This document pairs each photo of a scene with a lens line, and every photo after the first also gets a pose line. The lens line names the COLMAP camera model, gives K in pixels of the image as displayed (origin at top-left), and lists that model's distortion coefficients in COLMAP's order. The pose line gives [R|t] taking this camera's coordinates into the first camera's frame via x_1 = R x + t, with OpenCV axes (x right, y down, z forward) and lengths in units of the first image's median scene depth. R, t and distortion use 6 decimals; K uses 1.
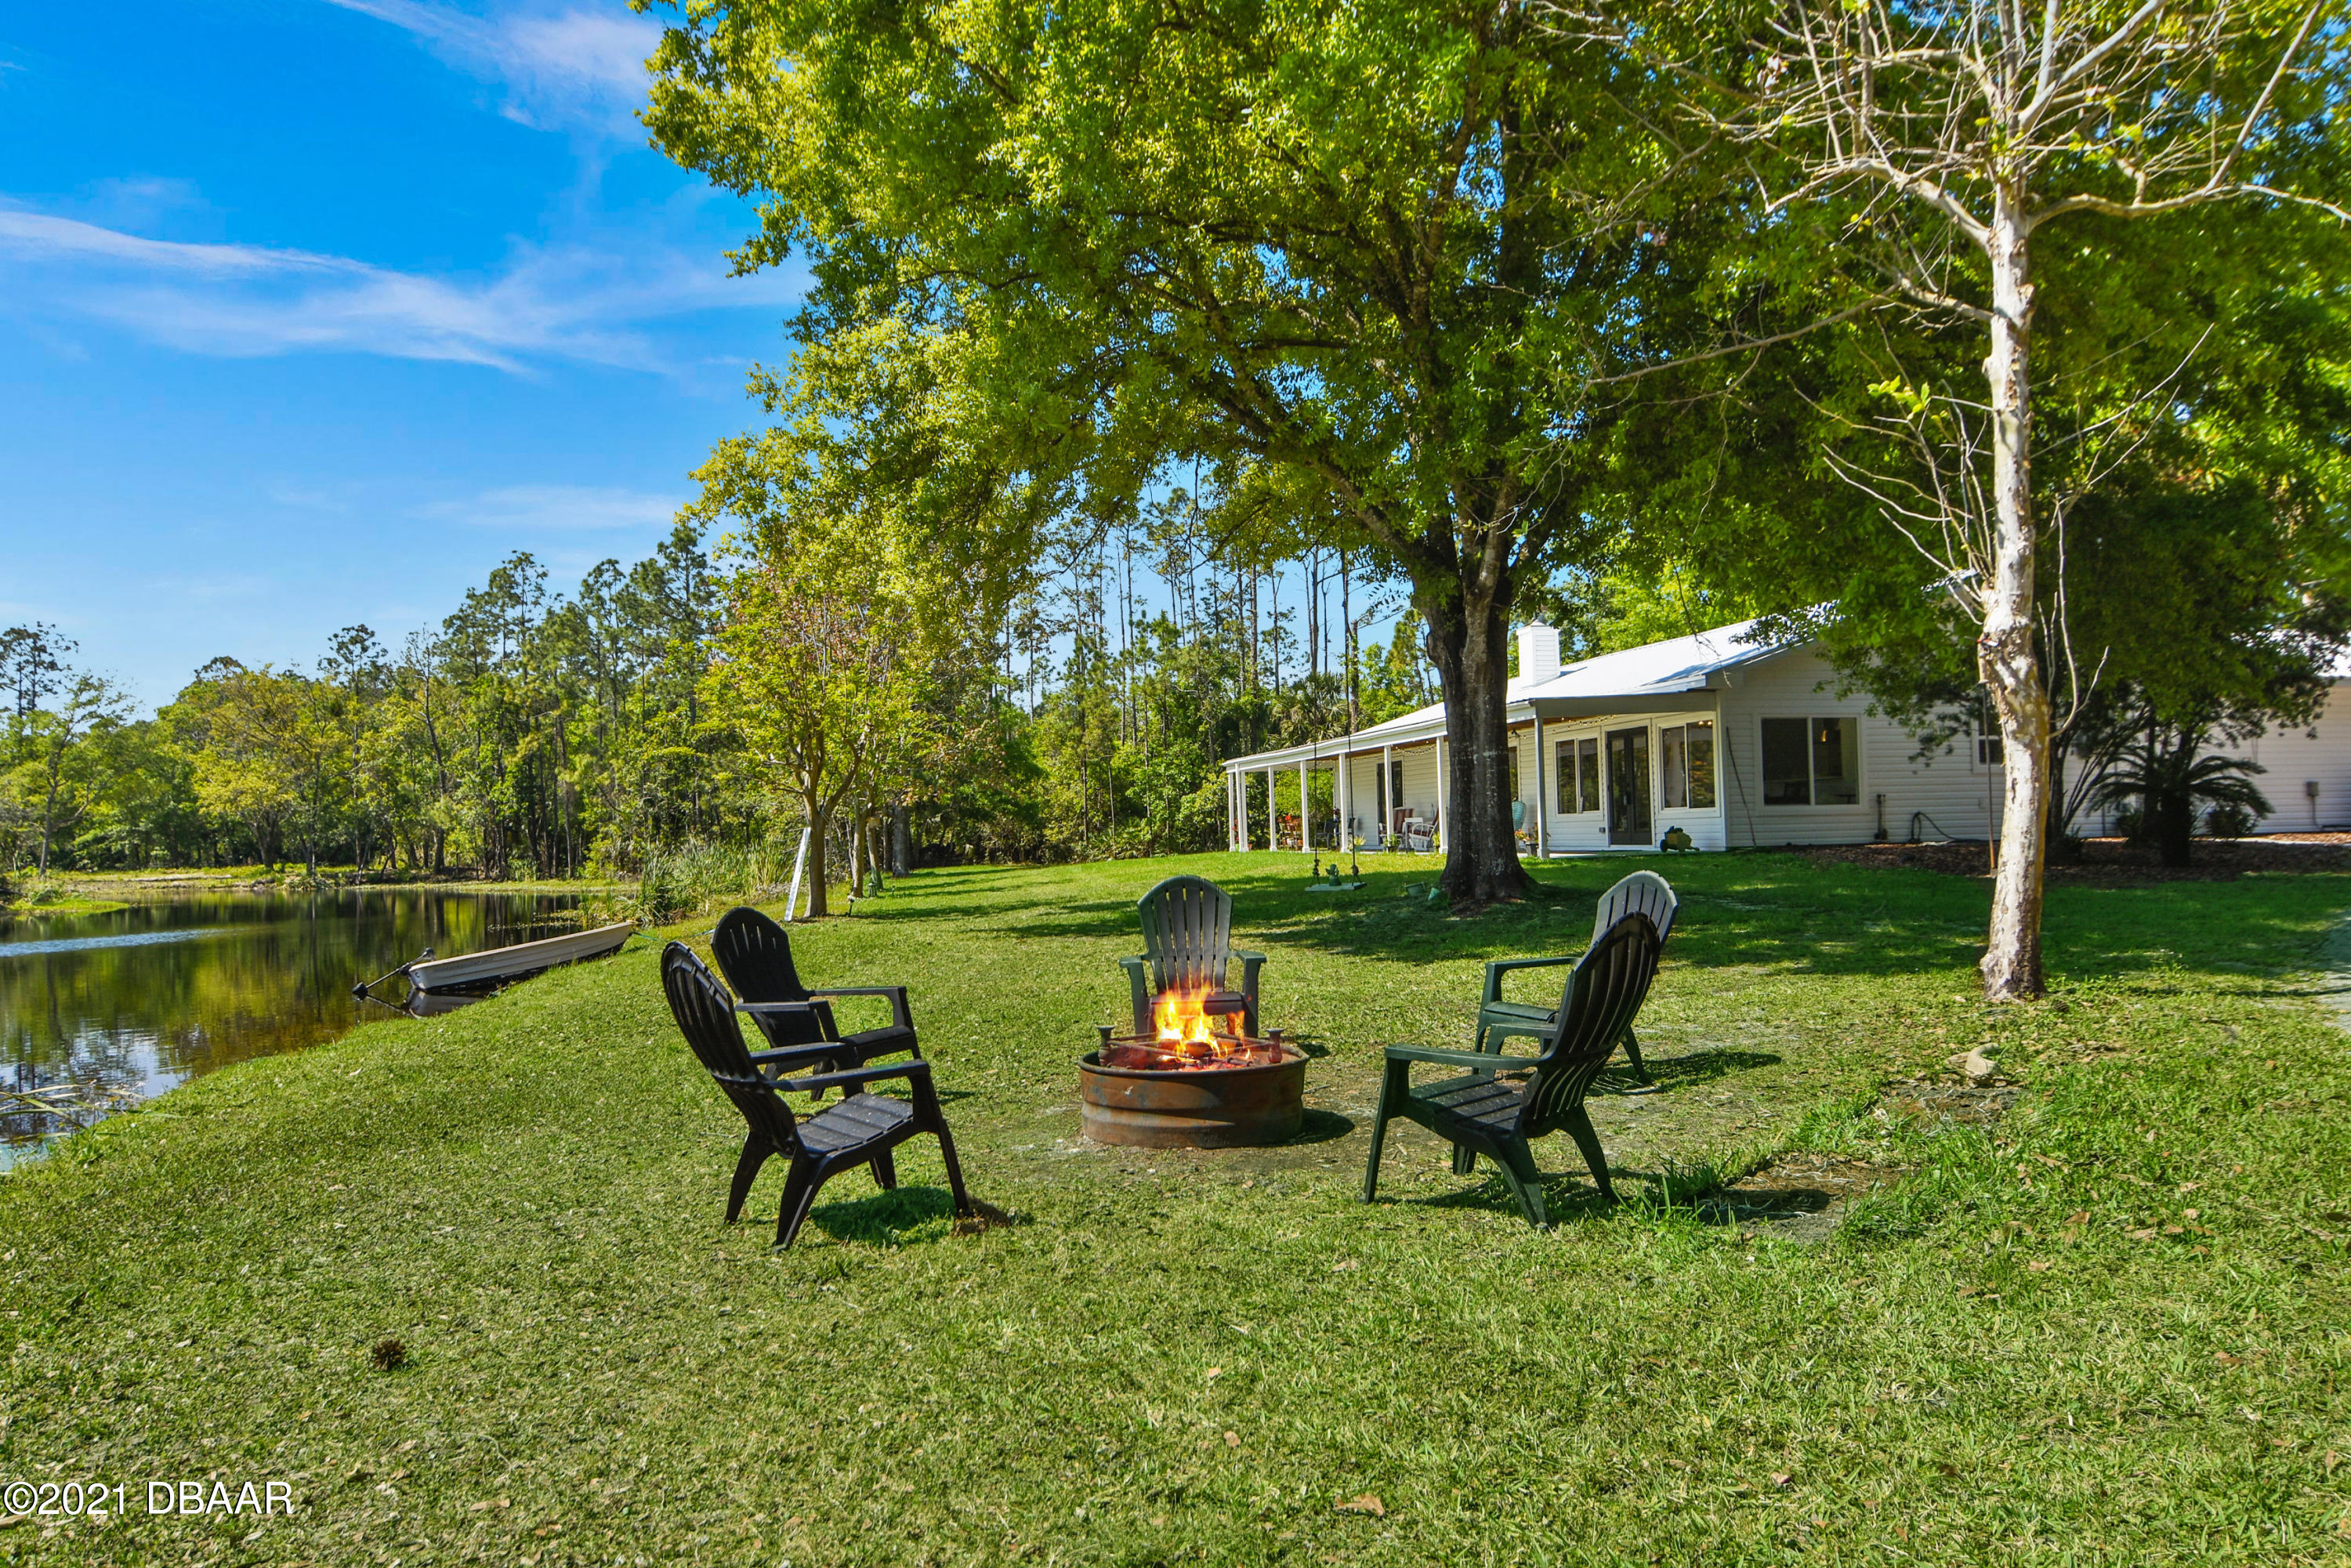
lens RADIAL K [[1637.7, 0, 1171.4], [0, 1637.7, 791.9], [0, 0, 1]] dist [0.005191, -0.004975]
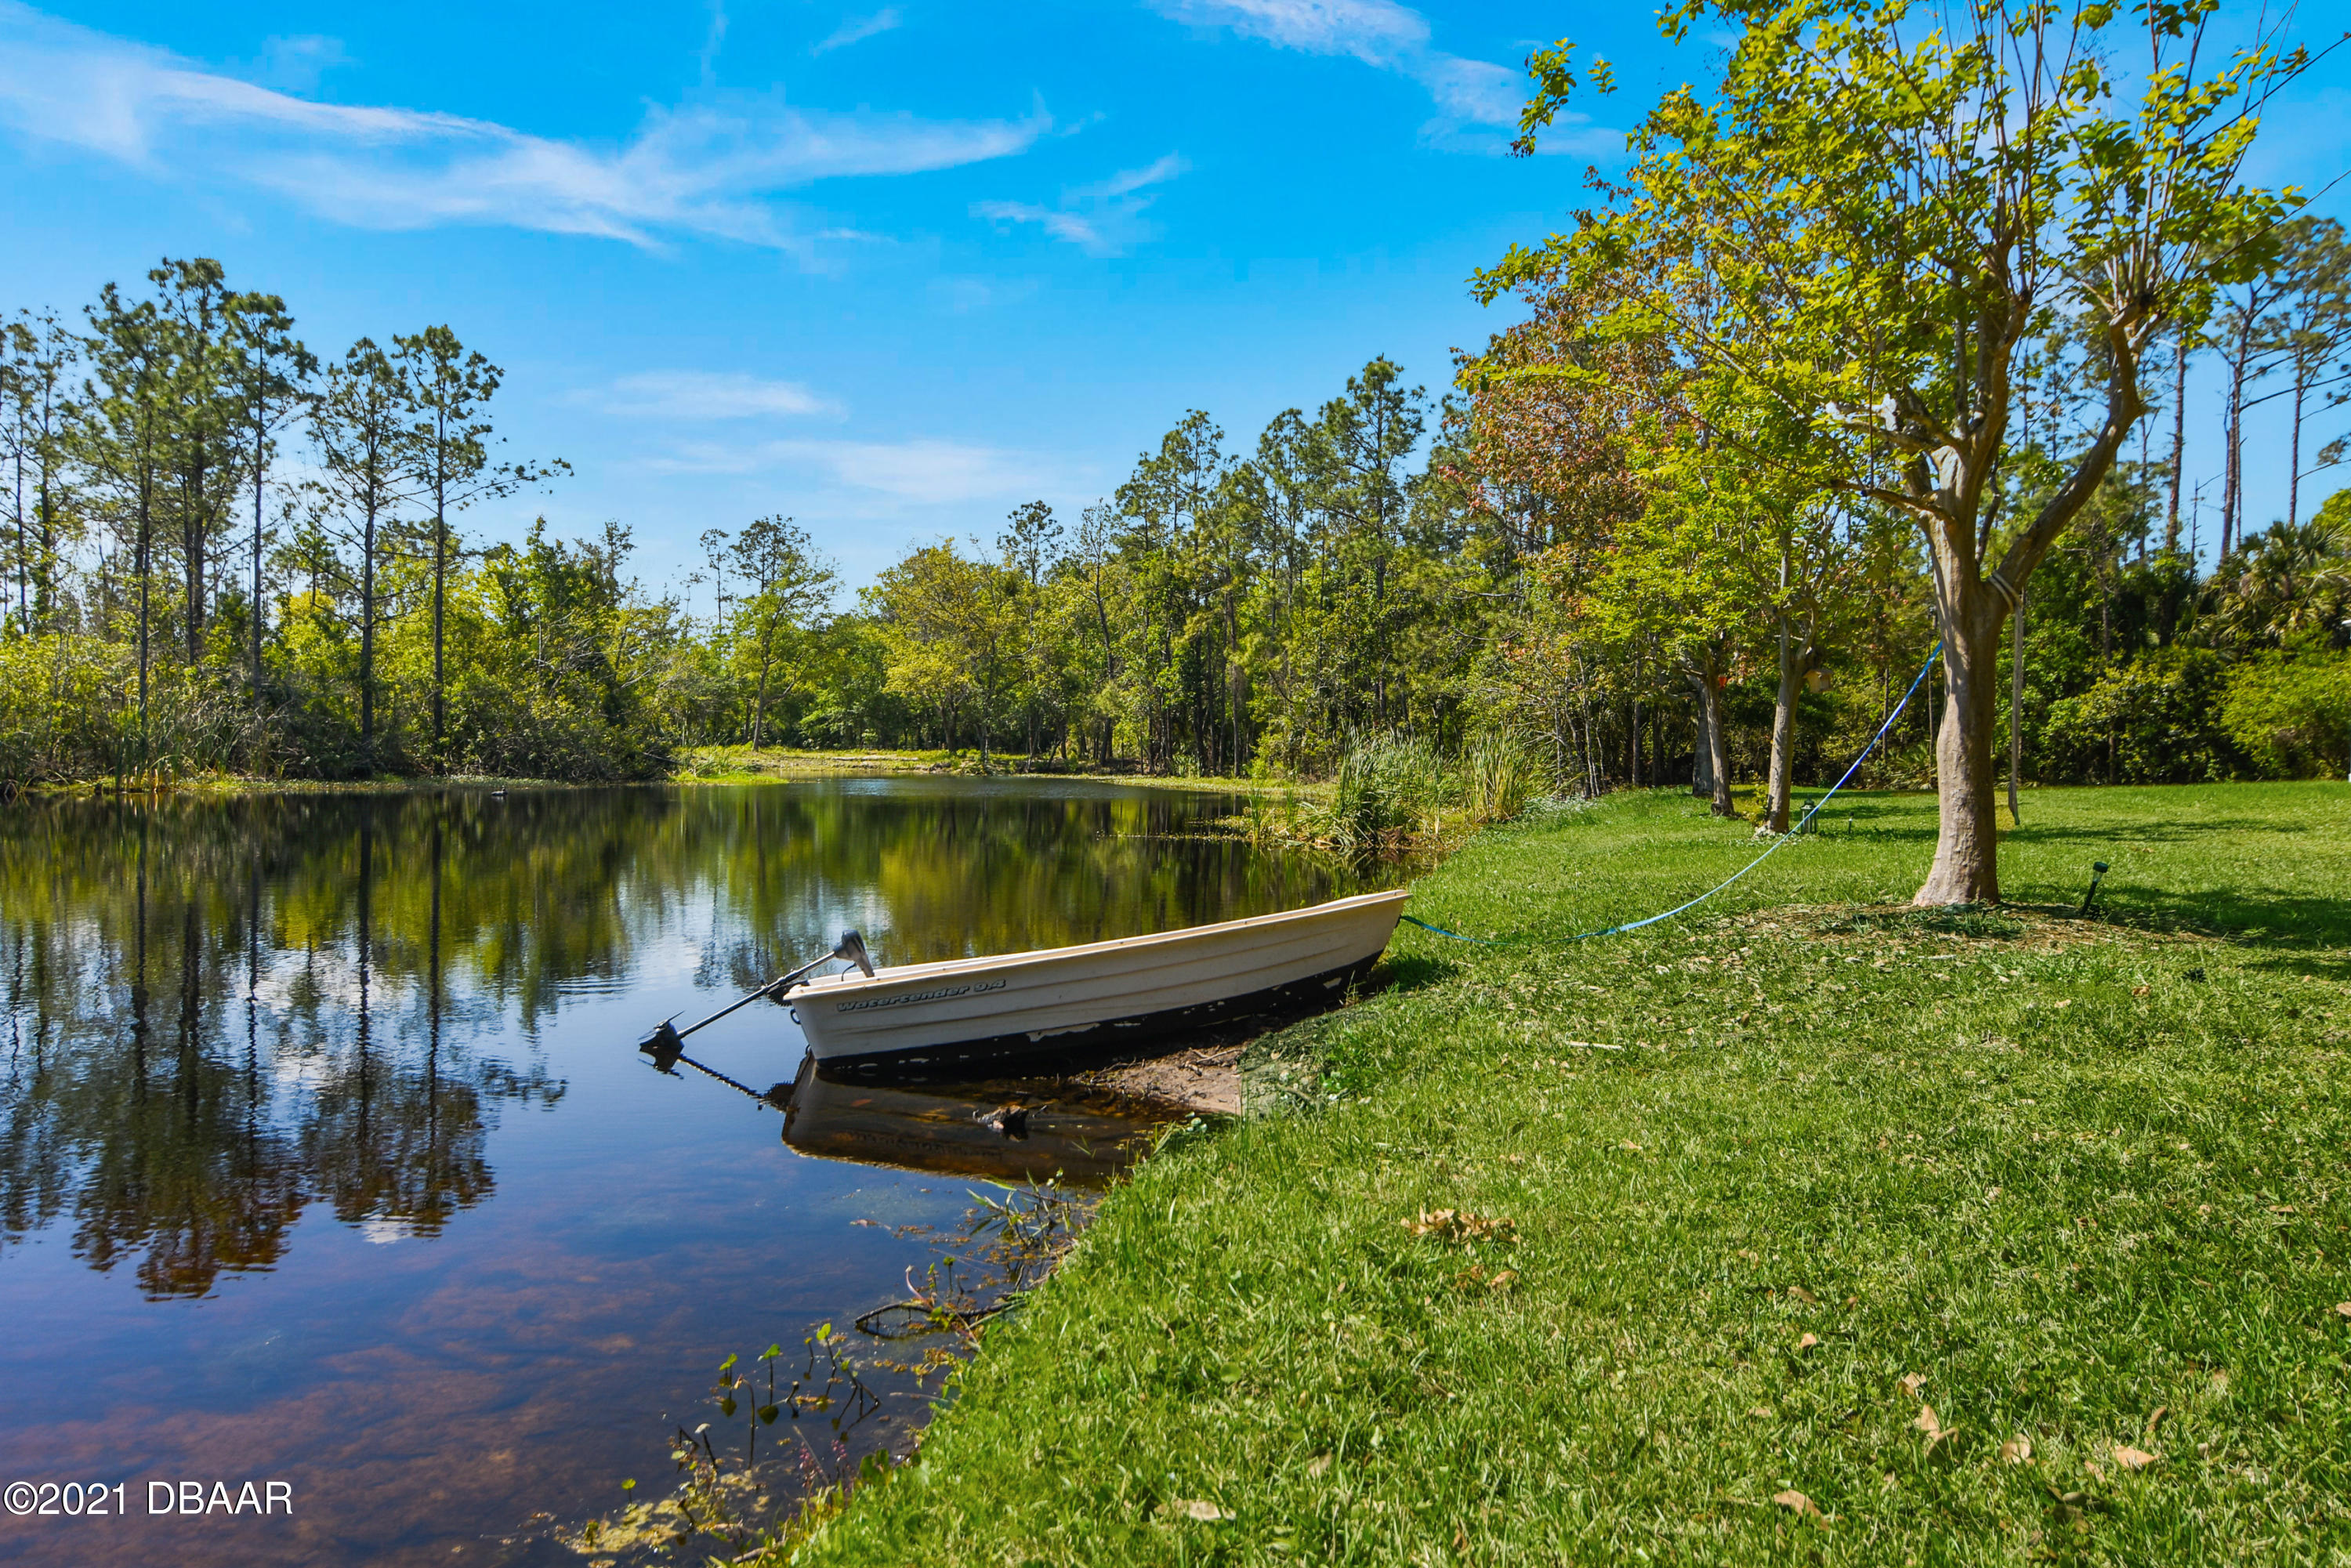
lens RADIAL K [[1637.7, 0, 1170.7], [0, 1637.7, 785.9], [0, 0, 1]] dist [0.005191, -0.004975]
pose [[0.923587, 0.049627, -0.380163, -0.059633], [-0.031060, 0.998013, 0.054822, 0.009860], [0.382128, -0.038825, 0.923293, 0.161498]]
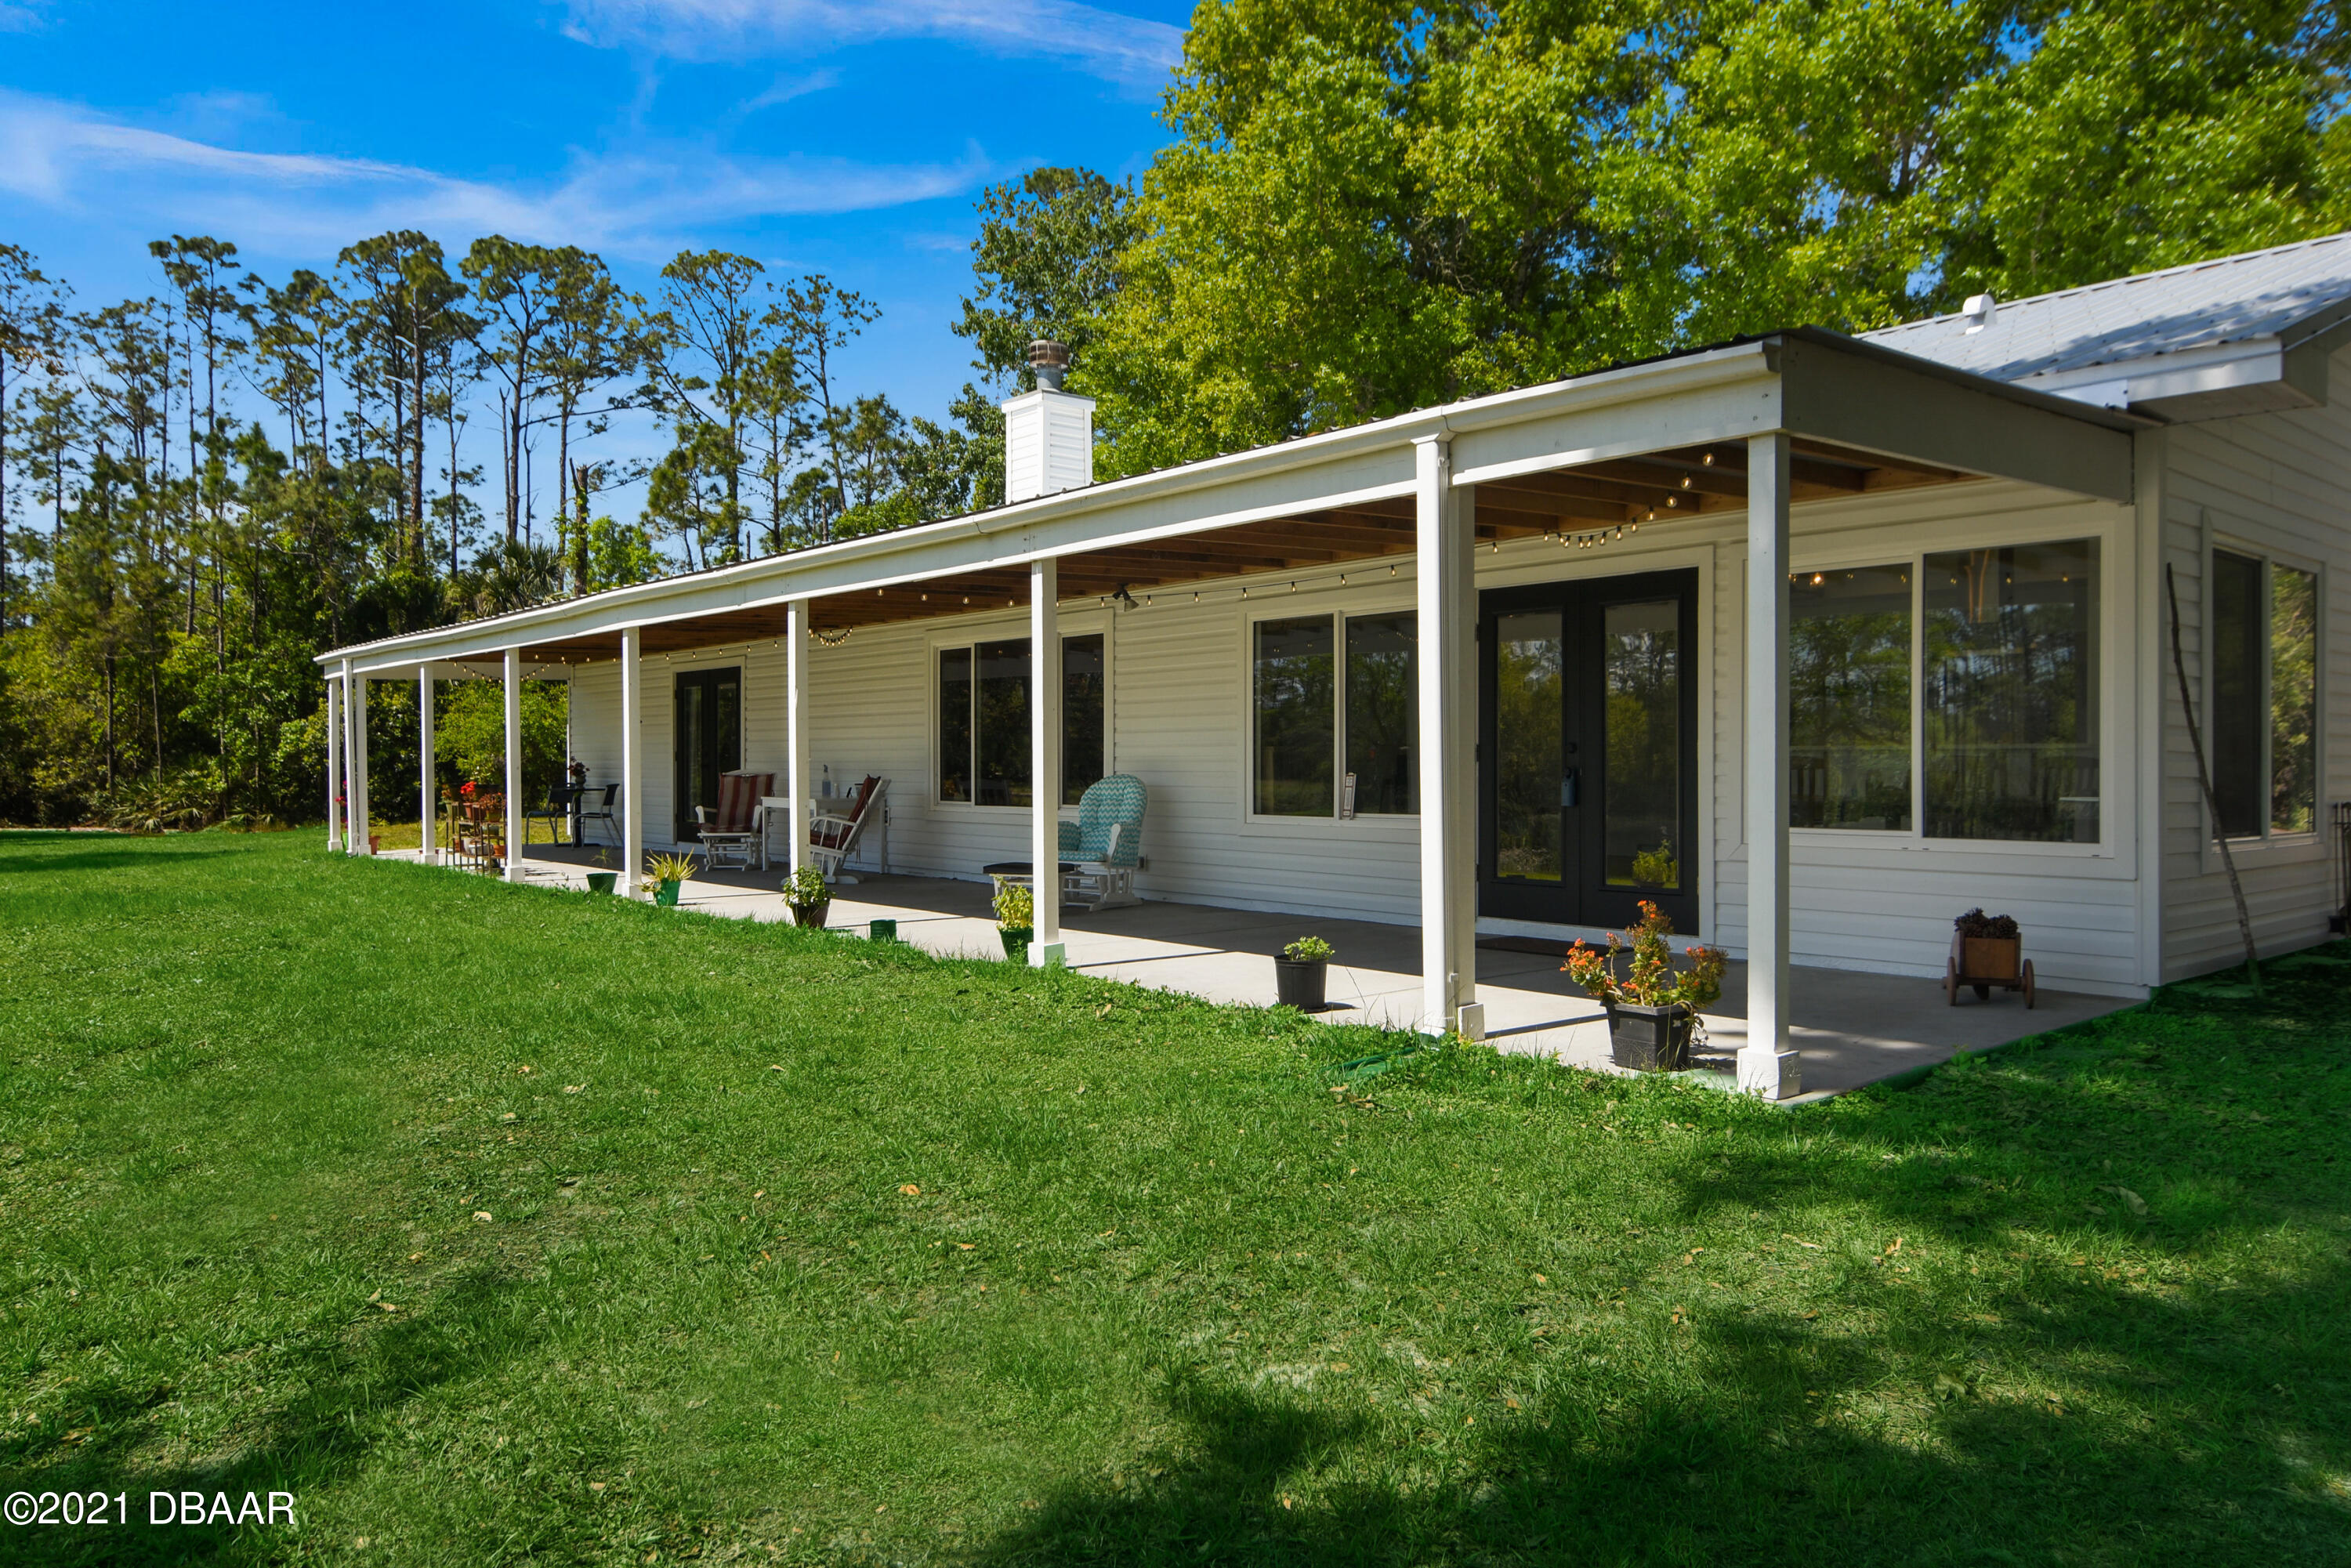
lens RADIAL K [[1637.7, 0, 1167.4], [0, 1637.7, 779.7], [0, 0, 1]] dist [0.005191, -0.004975]
pose [[0.888383, 0.019971, 0.458669, 0.016117], [-0.033618, 0.999201, 0.021609, -0.000494], [-0.457871, -0.034617, 0.888345, 0.235206]]
